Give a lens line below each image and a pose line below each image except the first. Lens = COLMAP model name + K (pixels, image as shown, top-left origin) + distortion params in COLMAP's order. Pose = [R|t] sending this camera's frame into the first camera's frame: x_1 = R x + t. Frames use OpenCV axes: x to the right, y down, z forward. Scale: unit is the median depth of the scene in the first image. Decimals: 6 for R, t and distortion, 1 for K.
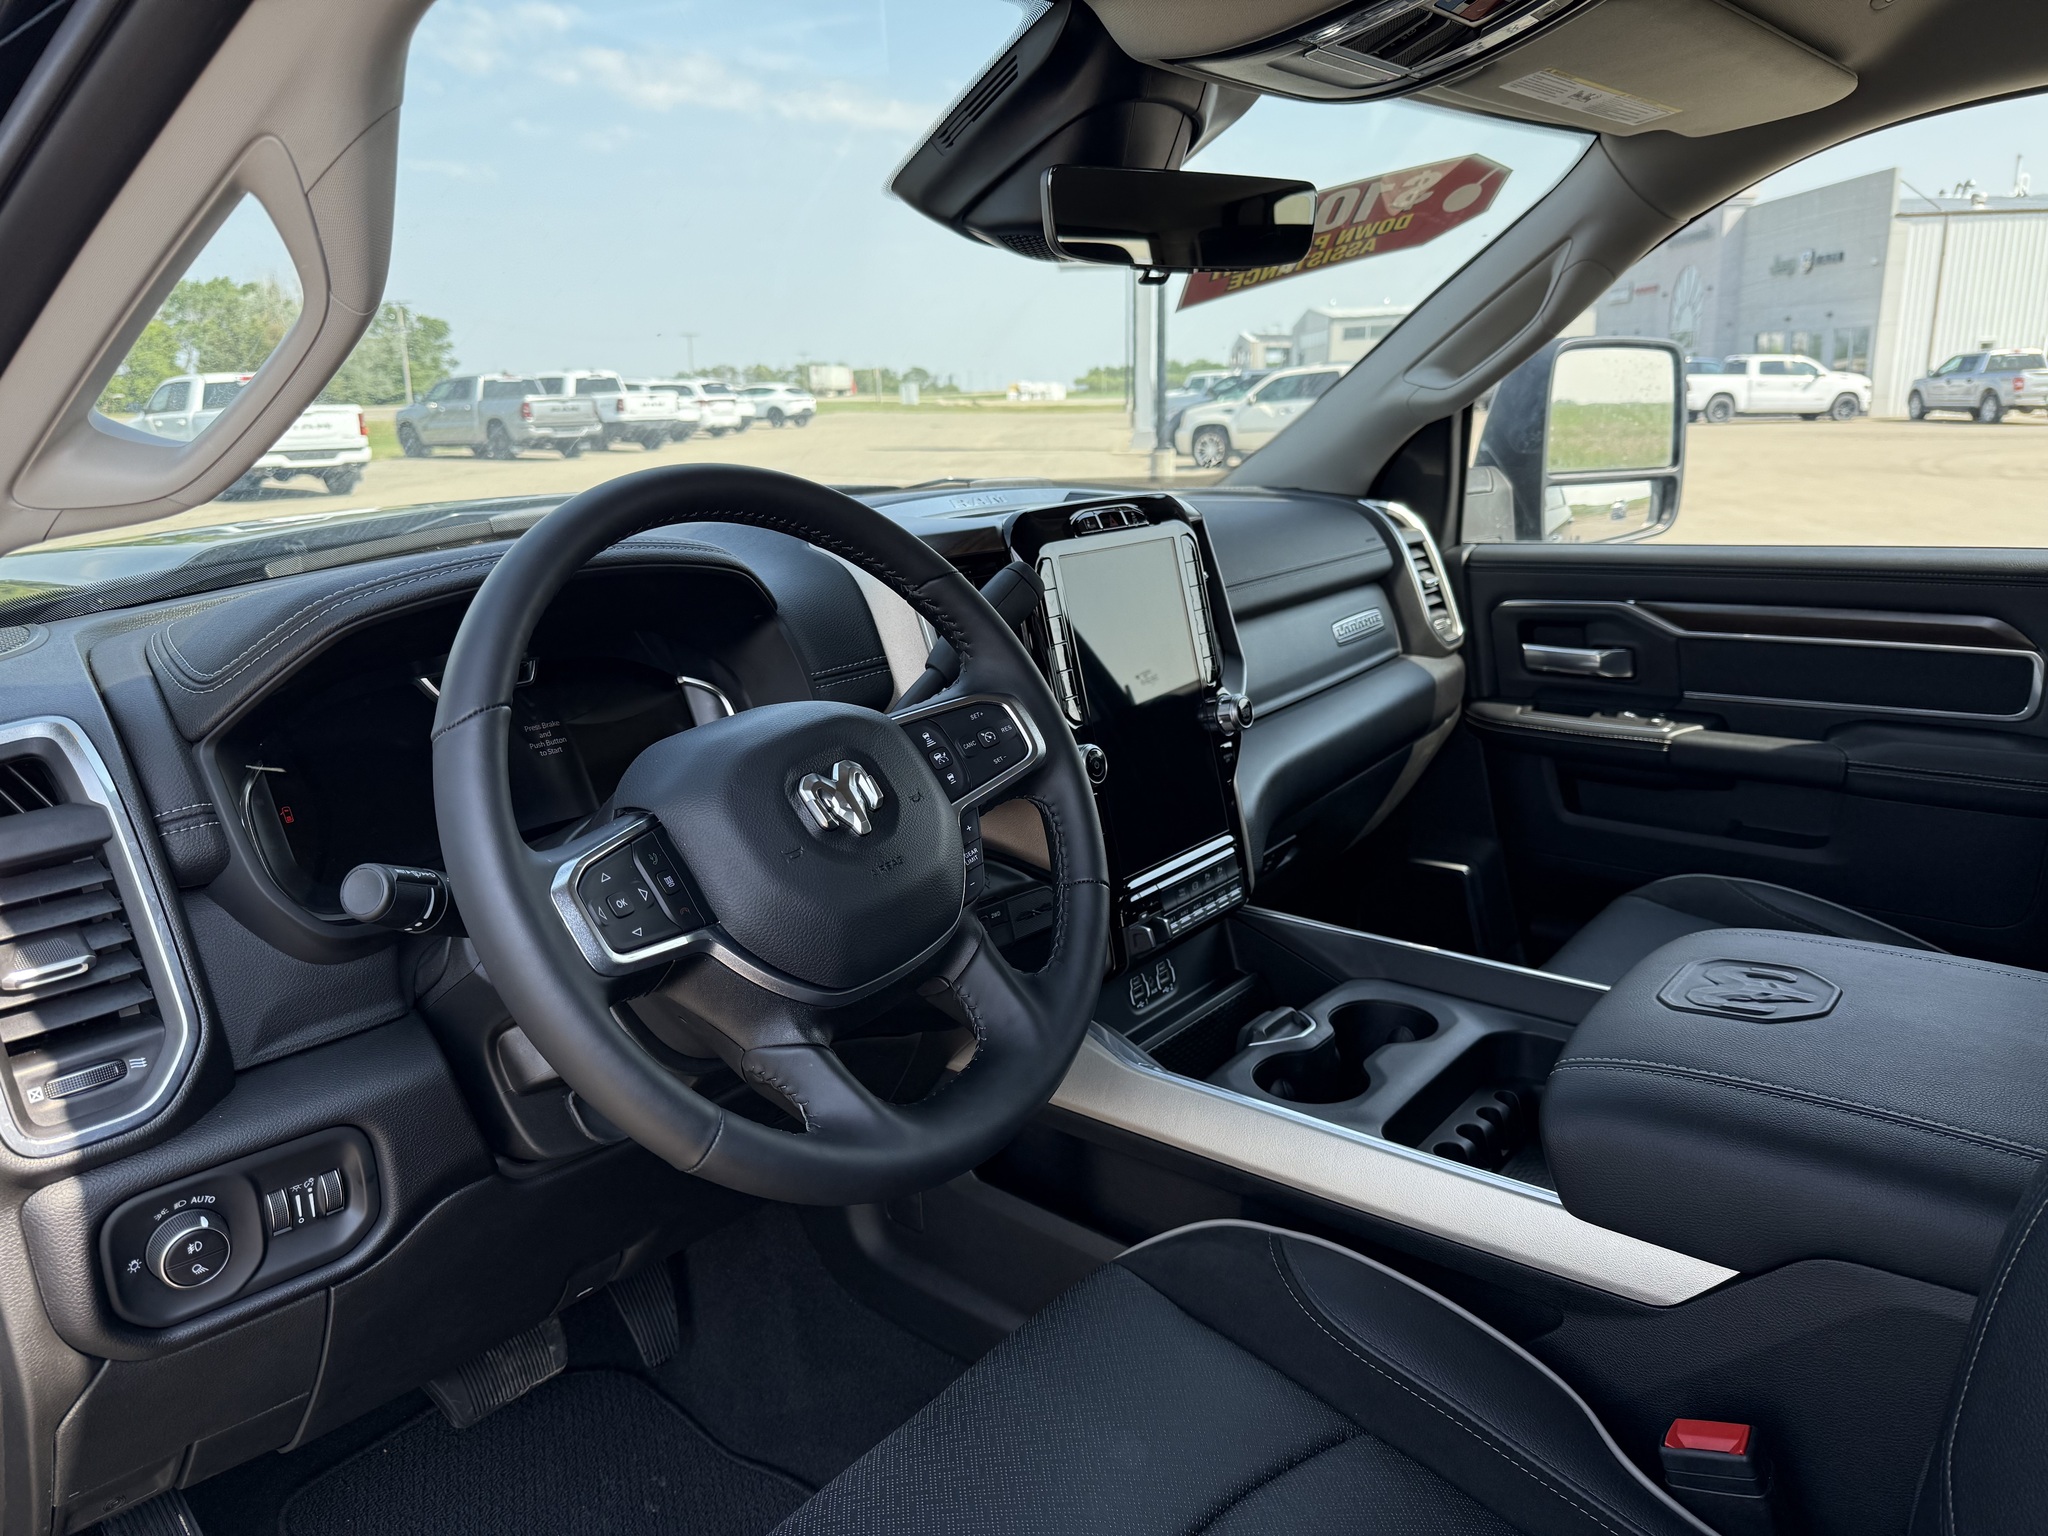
lens RADIAL K [[1403.3, 0, 1004.7], [0, 1403.3, 770.1], [0, 0, 1]] dist [0.022653, -0.048393]
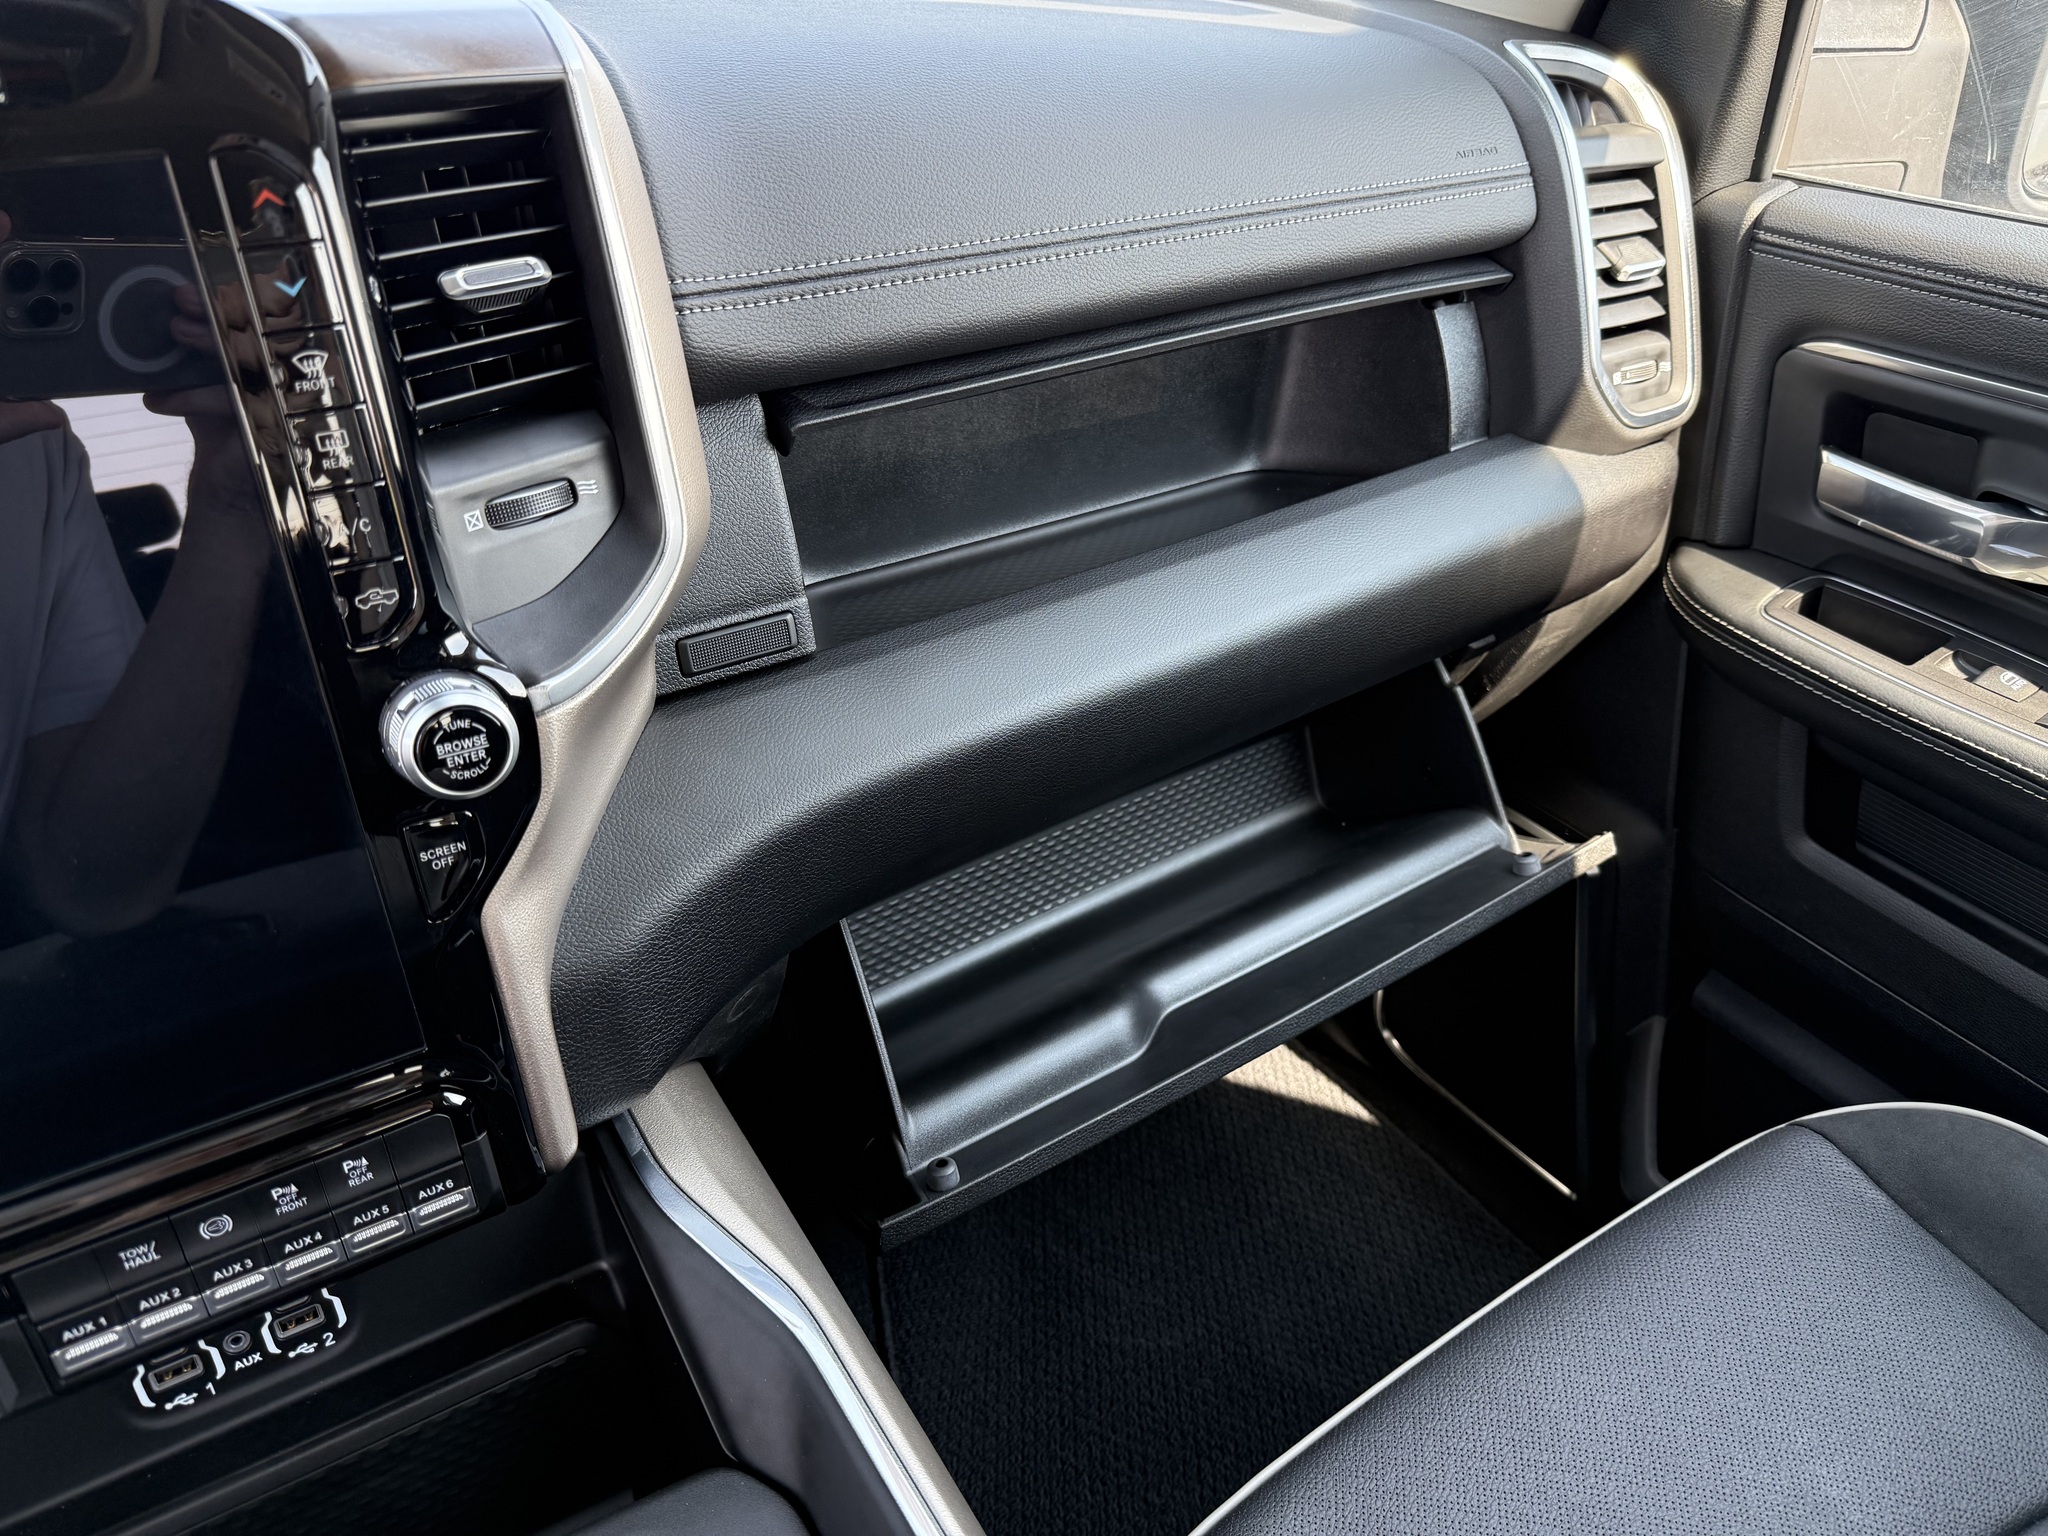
lens RADIAL K [[1421.5, 0, 1008.7], [0, 1421.5, 771.7], [0, 0, 1]] dist [-0.003144, -0.008742]
pose [[0.949158, 0.215194, -0.229760, 0.411906], [-0.128871, 0.931521, 0.340090, -0.184437], [0.287212, -0.293190, 0.911893, 0.826176]]
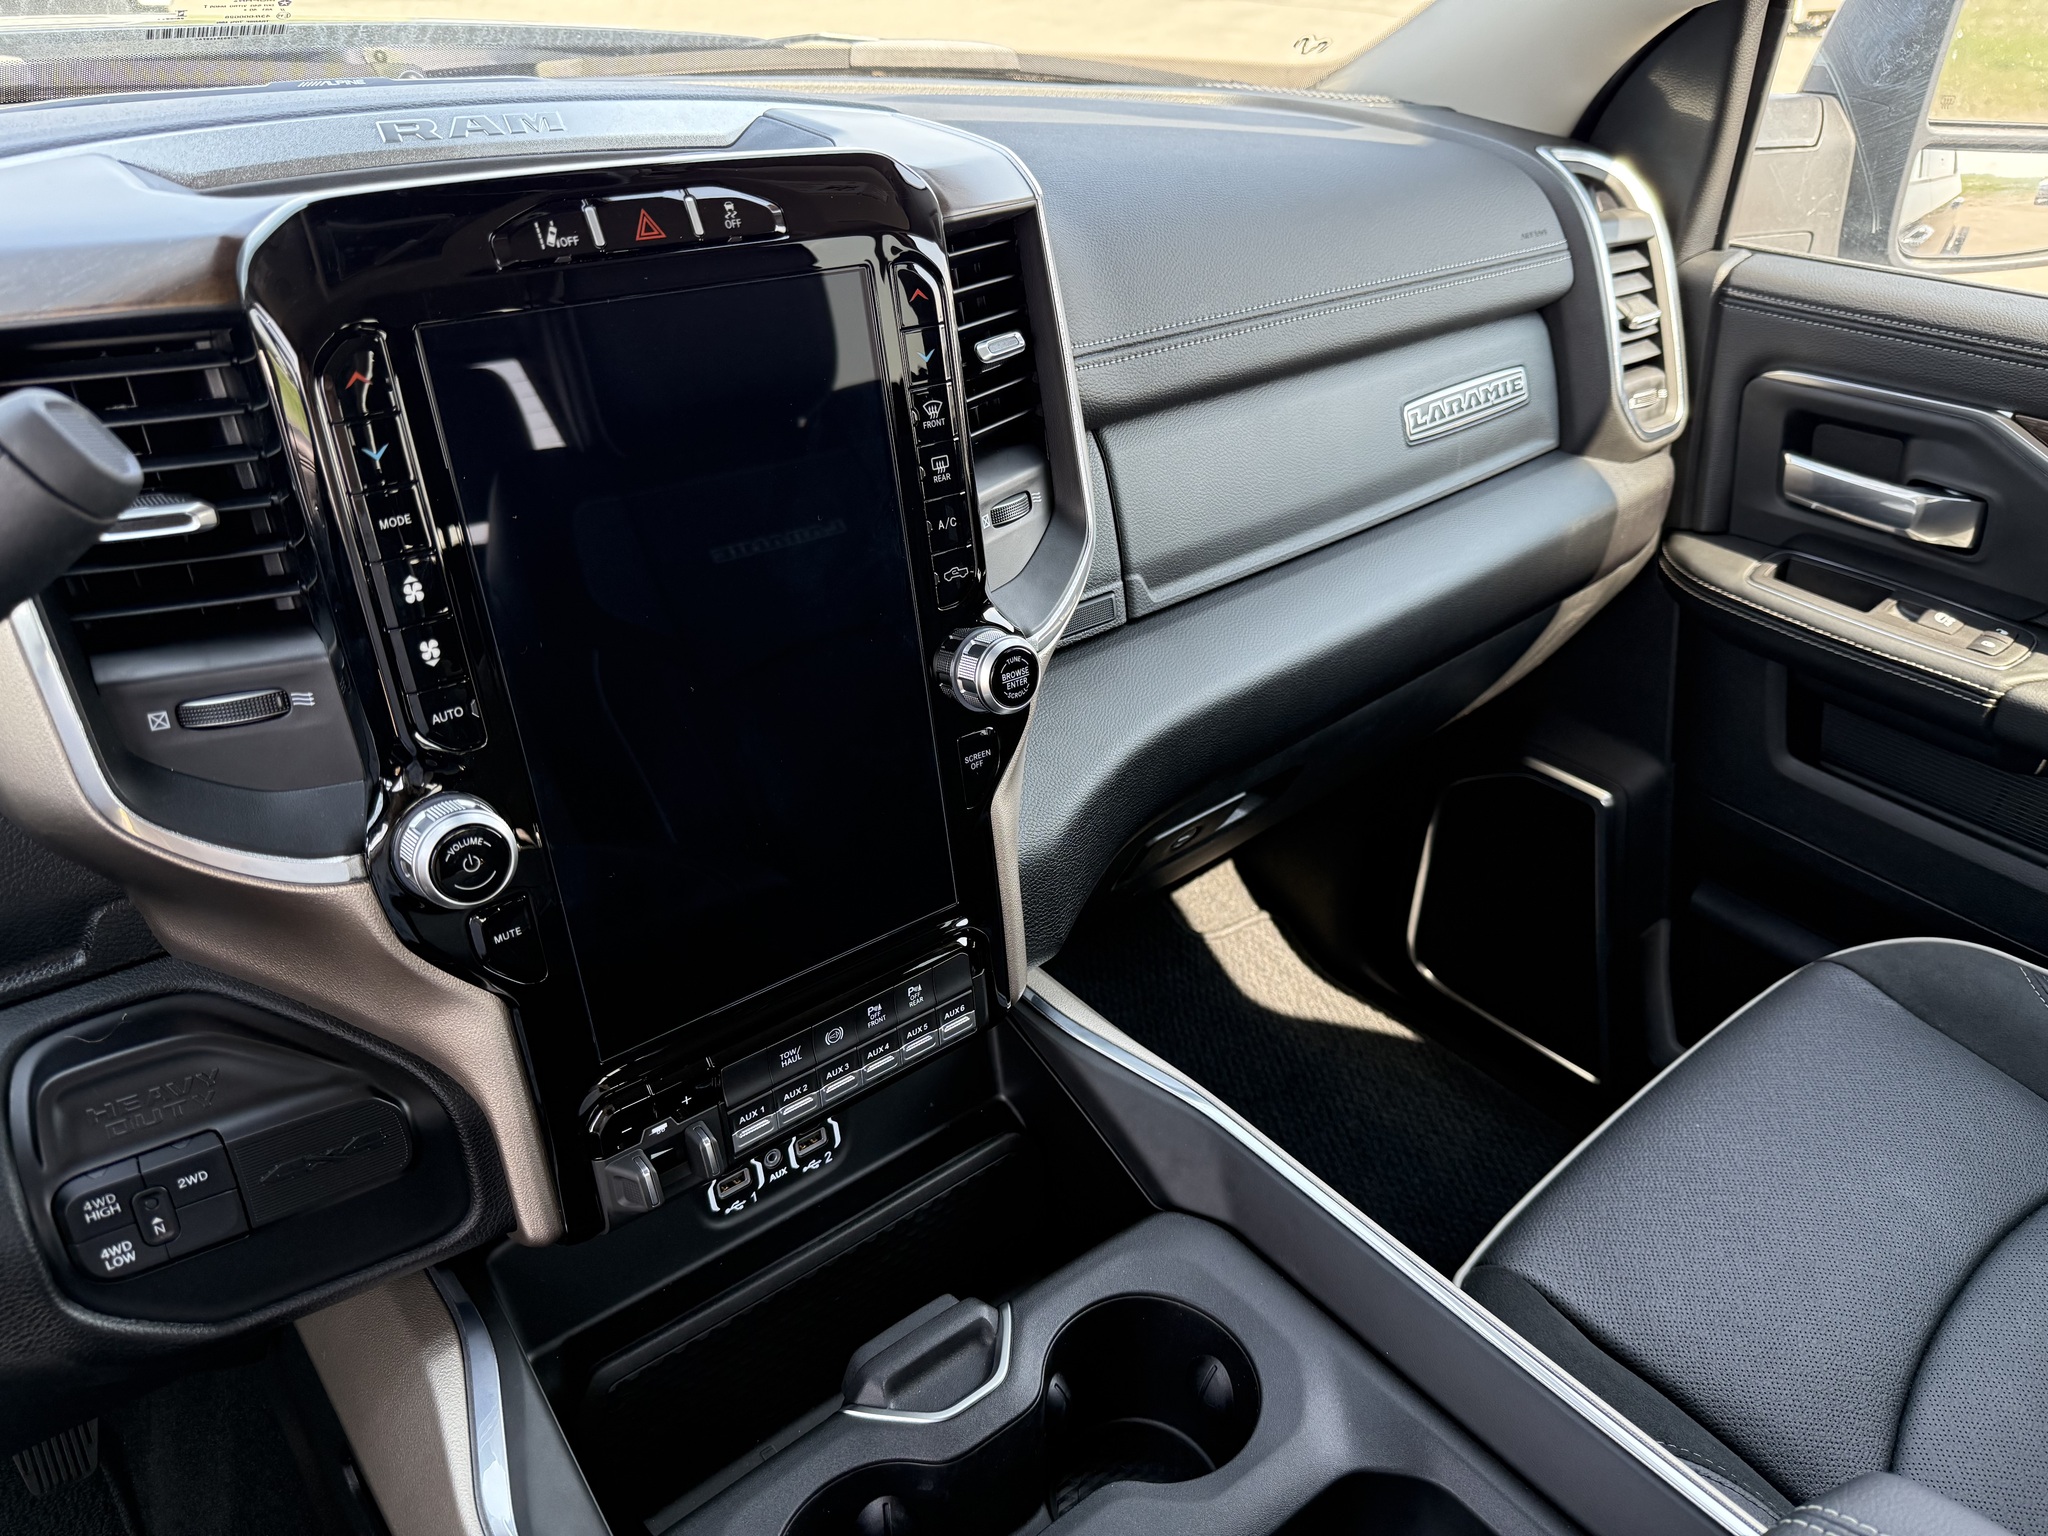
lens RADIAL K [[1403.3, 0, 1004.7], [0, 1403.3, 770.1], [0, 0, 1]] dist [0.022653, -0.048393]
pose [[0.977340, 0.155224, -0.143914, 0.268175], [-0.107162, 0.949158, 0.296000, -0.166423], [0.182543, -0.273870, 0.944284, 0.625113]]
